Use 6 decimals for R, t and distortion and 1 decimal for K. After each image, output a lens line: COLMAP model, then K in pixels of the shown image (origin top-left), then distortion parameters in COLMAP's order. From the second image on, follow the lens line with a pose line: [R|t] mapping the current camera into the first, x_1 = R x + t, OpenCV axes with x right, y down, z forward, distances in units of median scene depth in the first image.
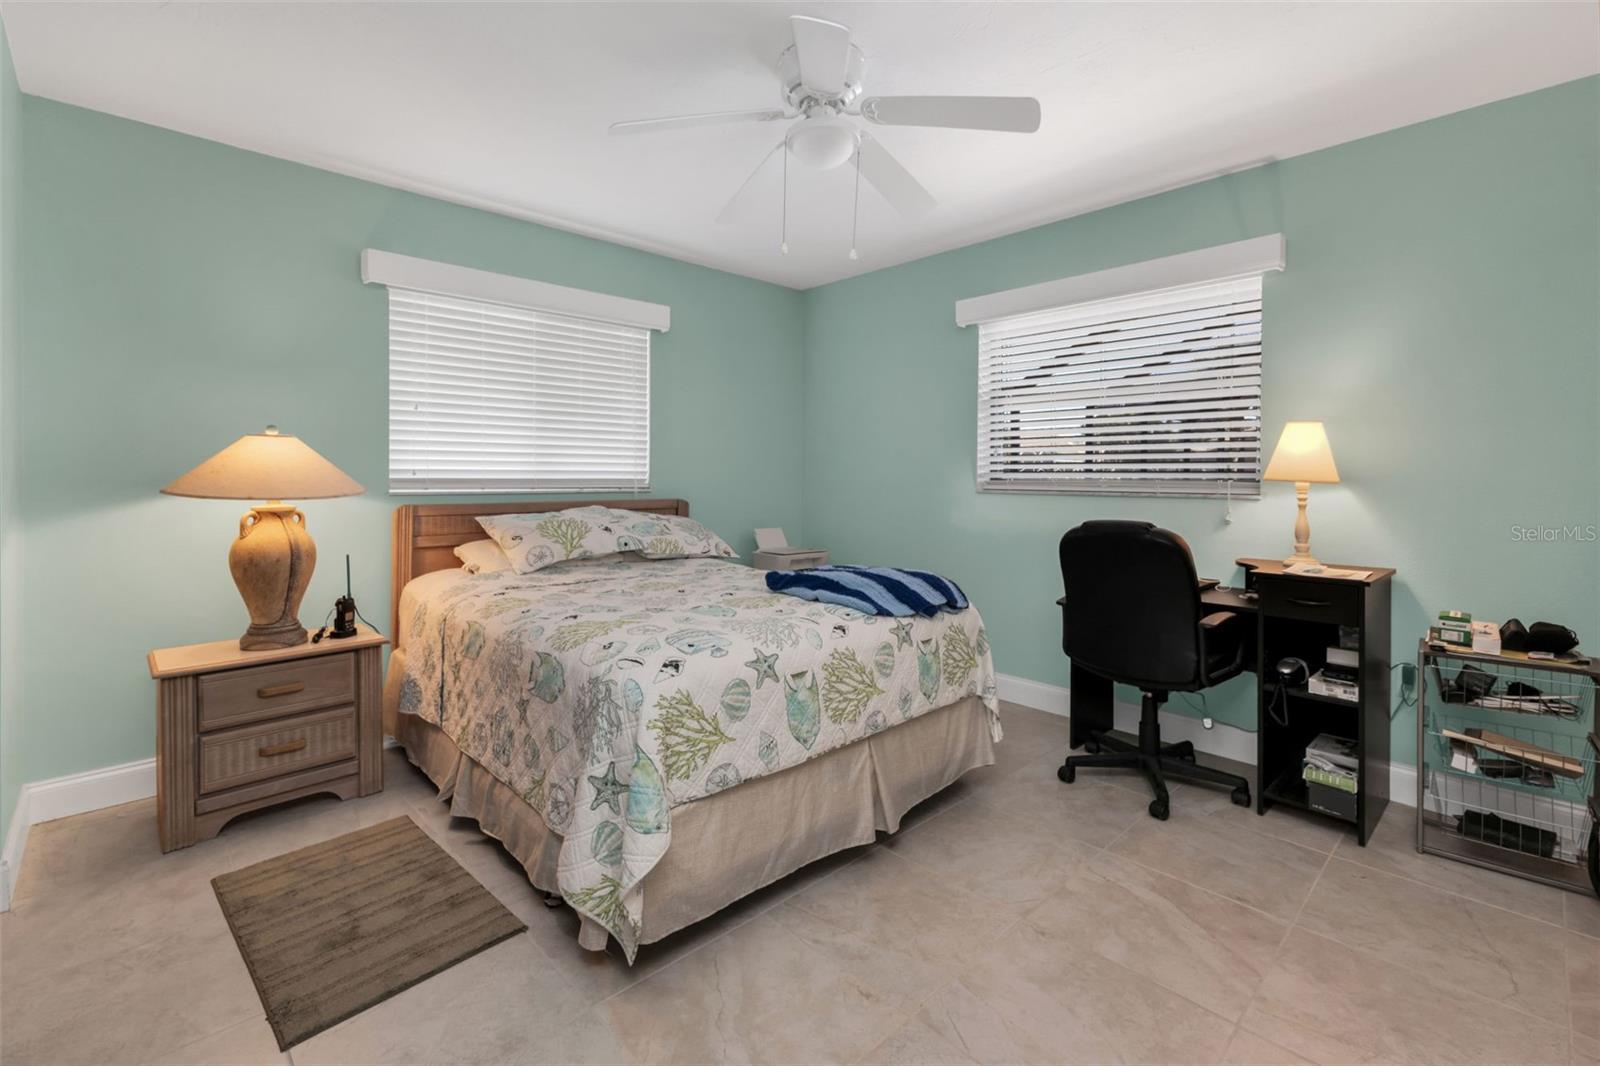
lens RADIAL K [[701.2, 0, 797.9], [0, 701.2, 476.9], [0, 0, 1]] dist [0.007064, -0.000694]
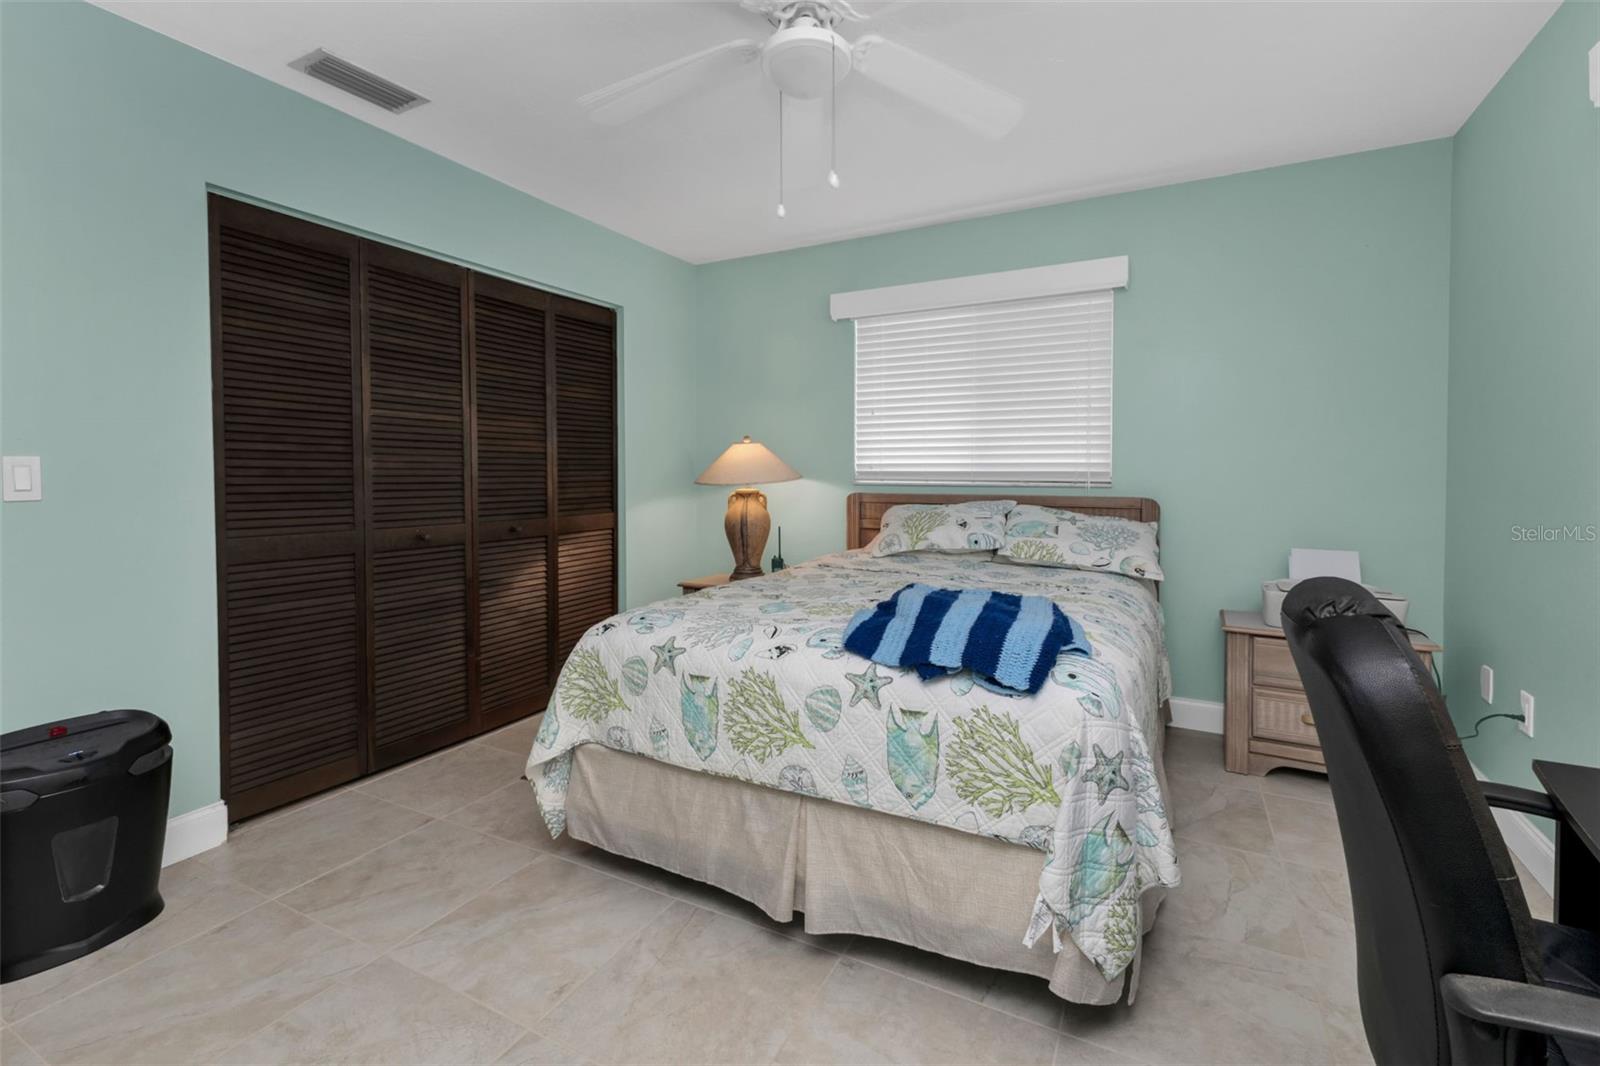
lens RADIAL K [[701.2, 0, 822.4], [0, 701.2, 485.1], [0, 0, 1]] dist [0.007064, -0.000694]
pose [[0.336110, 0.016493, -0.941678, 0.749926], [0.001888, 0.999833, 0.018185, 0.004293], [0.941821, -0.007890, 0.336023, 0.667923]]
